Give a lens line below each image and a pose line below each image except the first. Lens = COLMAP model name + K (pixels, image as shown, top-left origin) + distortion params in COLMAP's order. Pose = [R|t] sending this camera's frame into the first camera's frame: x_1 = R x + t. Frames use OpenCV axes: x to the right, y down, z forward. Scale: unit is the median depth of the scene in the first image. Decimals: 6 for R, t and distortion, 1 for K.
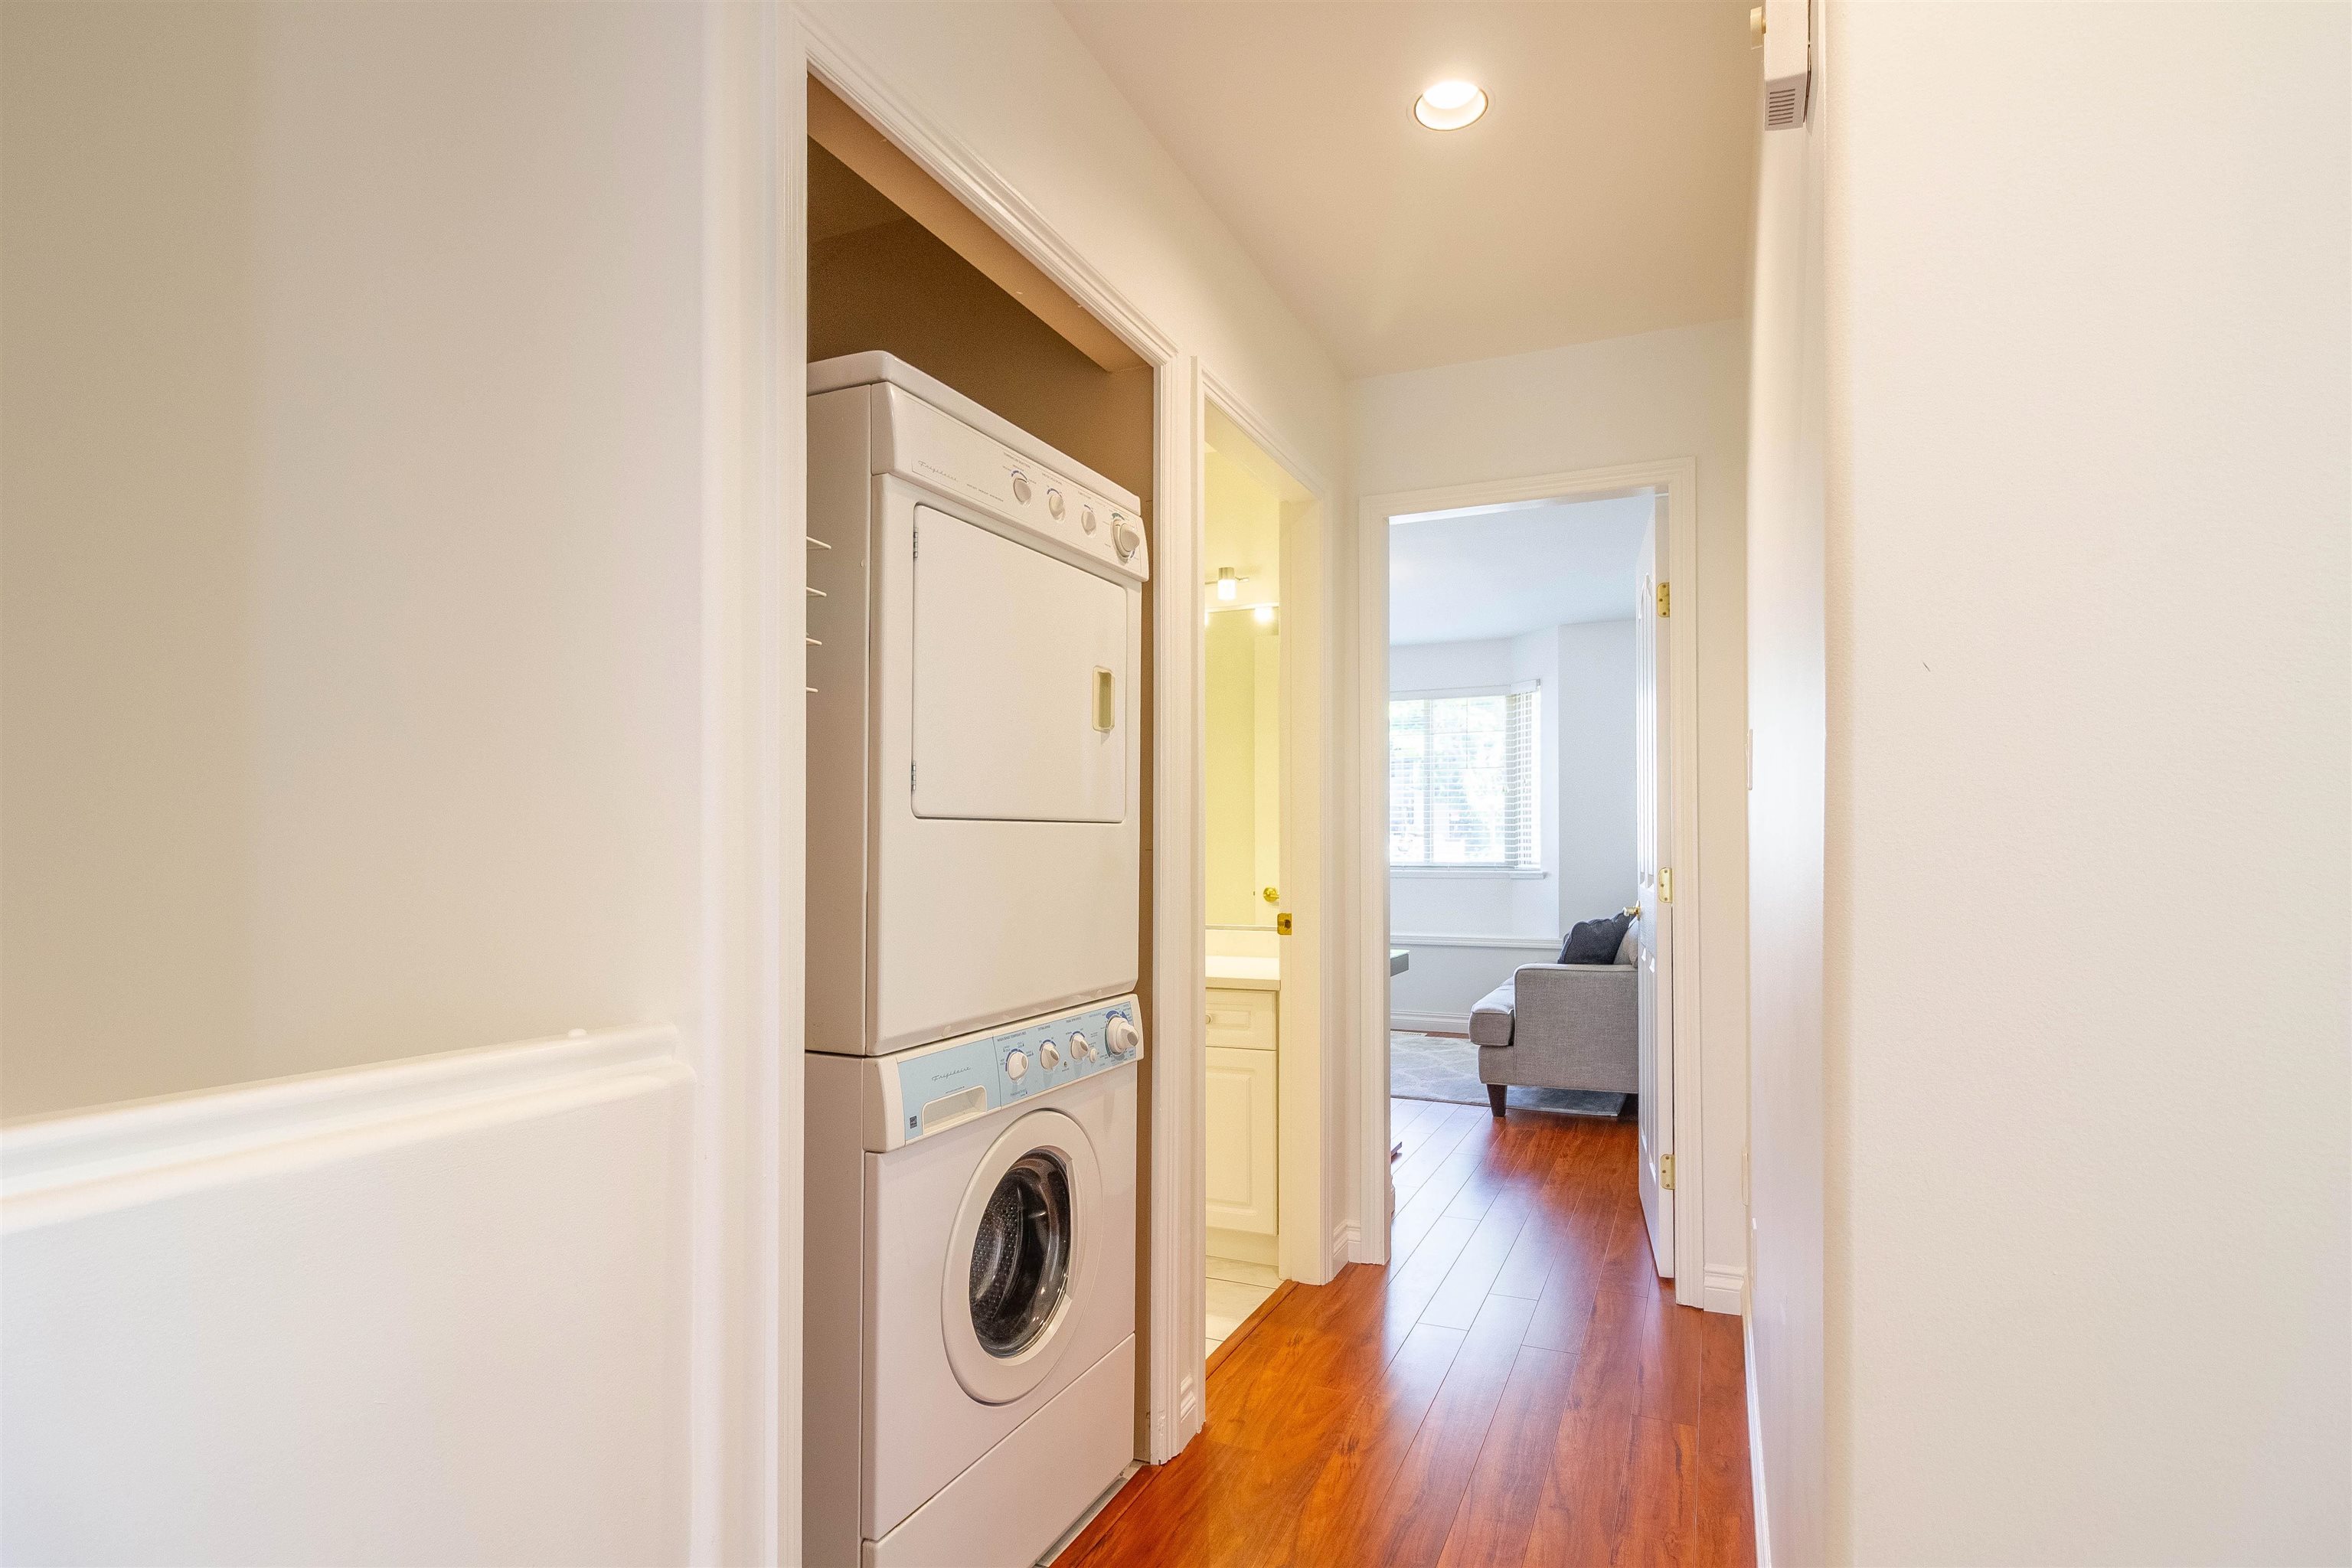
lens RADIAL K [[1122.5, 0, 1201.1], [0, 1122.5, 803.1], [0, 0, 1]] dist [0.002364, 0.000884]
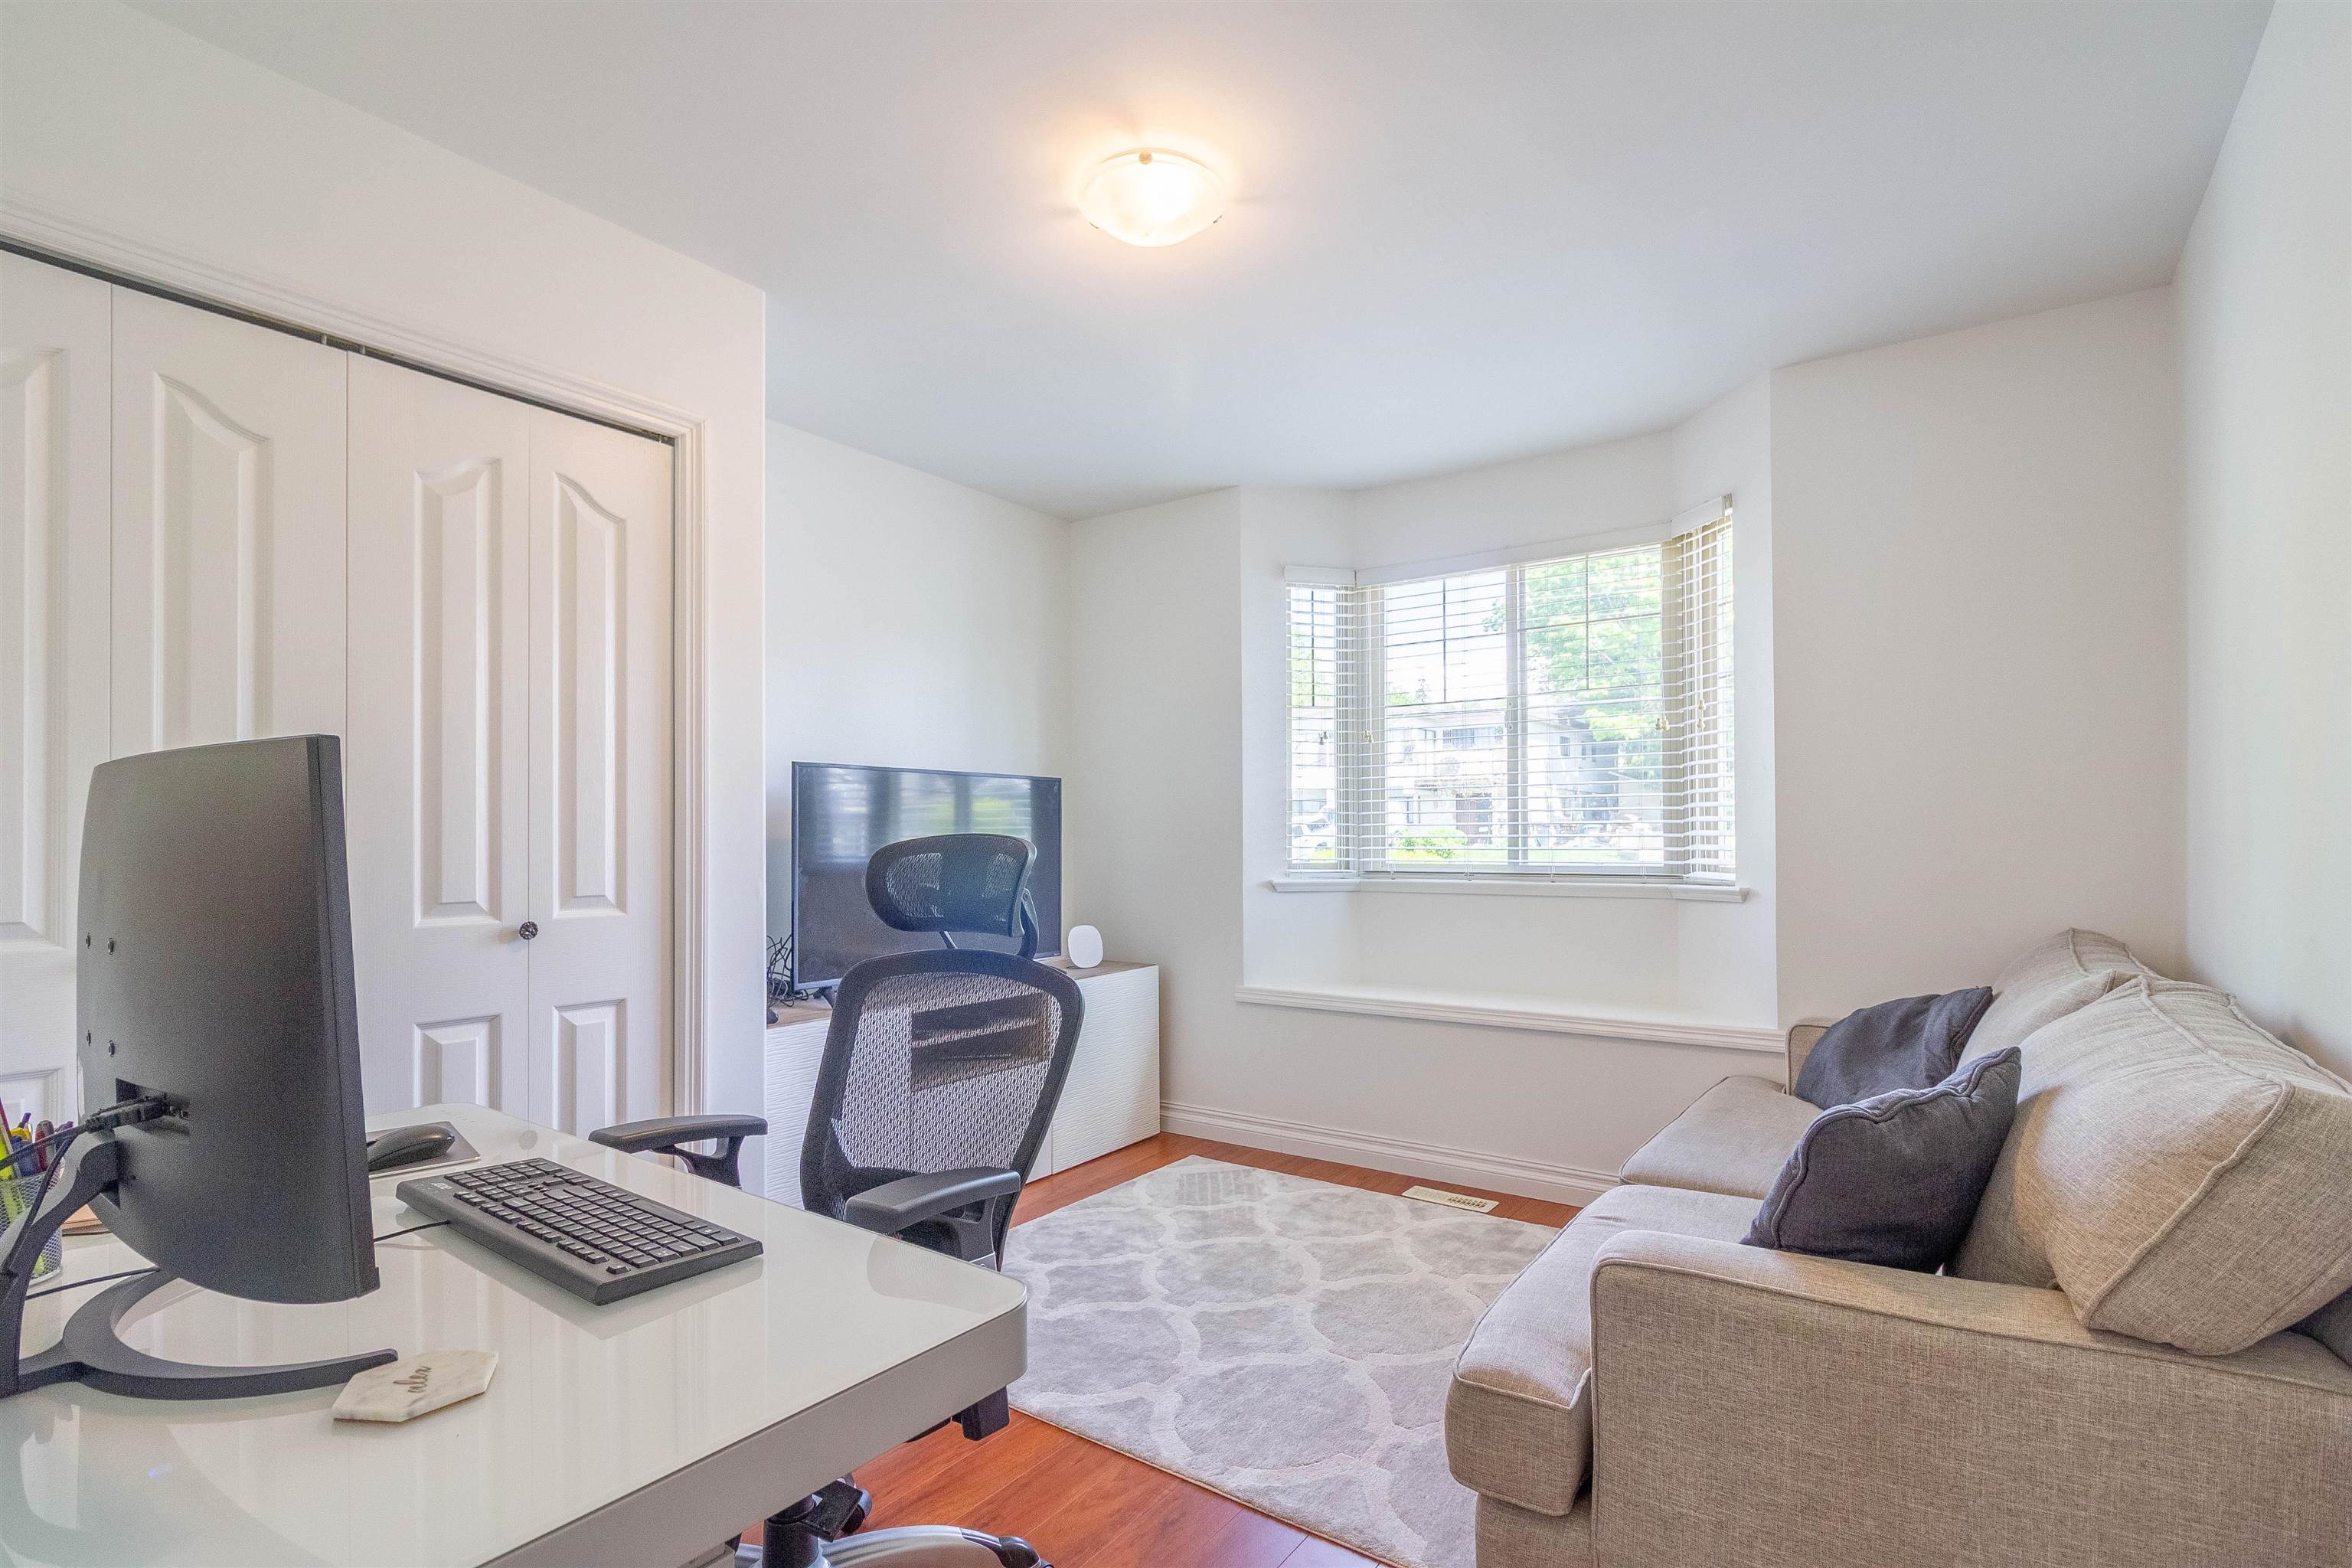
lens RADIAL K [[1079.1, 0, 1179.0], [0, 1079.1, 793.7], [0, 0, 1]] dist [0.010069, -0.000028]
pose [[0.978528, -0.007837, -0.205965, 0.163041], [0.008126, 0.999967, 0.000557, 0.017719], [0.205954, -0.002218, 0.978559, 0.490609]]
